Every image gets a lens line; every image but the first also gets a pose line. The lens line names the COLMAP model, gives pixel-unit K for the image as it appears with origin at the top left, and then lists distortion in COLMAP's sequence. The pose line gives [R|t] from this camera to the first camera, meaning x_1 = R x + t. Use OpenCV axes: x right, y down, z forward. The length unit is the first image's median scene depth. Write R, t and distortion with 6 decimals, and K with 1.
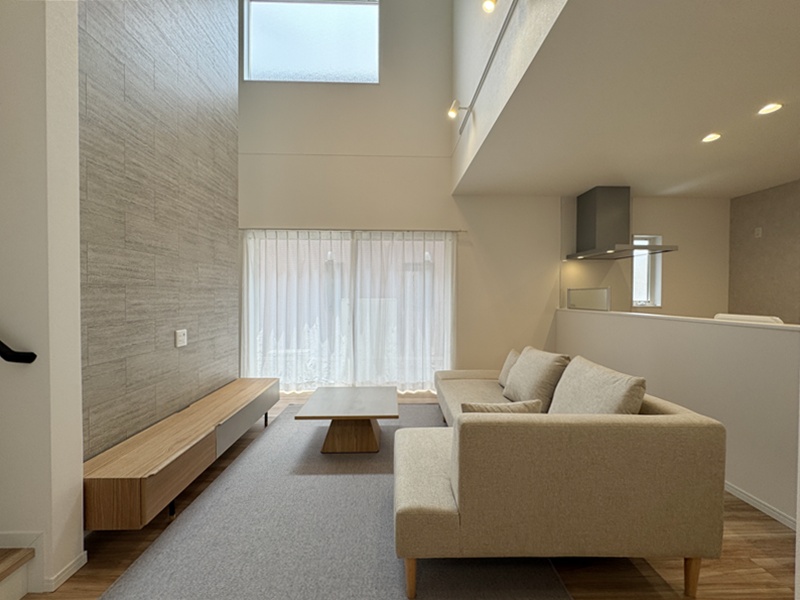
lens RADIAL K [[321.8, 0, 400.0], [0, 321.8, 300.0], [0, 0, 1]] dist [-0.002306, -0.000006]
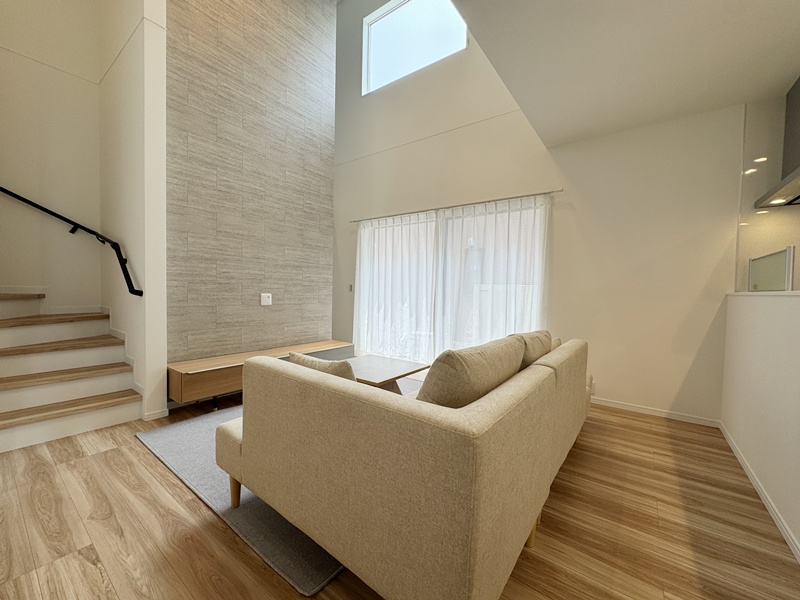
lens RADIAL K [[323.2, 0, 401.6], [0, 323.2, 300.0], [0, 0, 1]] dist [-0.000773, -0.000398]
pose [[0.784307, 0.034054, -0.619438, 0.544705], [-0.027578, 0.999419, 0.020025, 0.062447], [0.619760, 0.001377, 0.784790, 0.206935]]
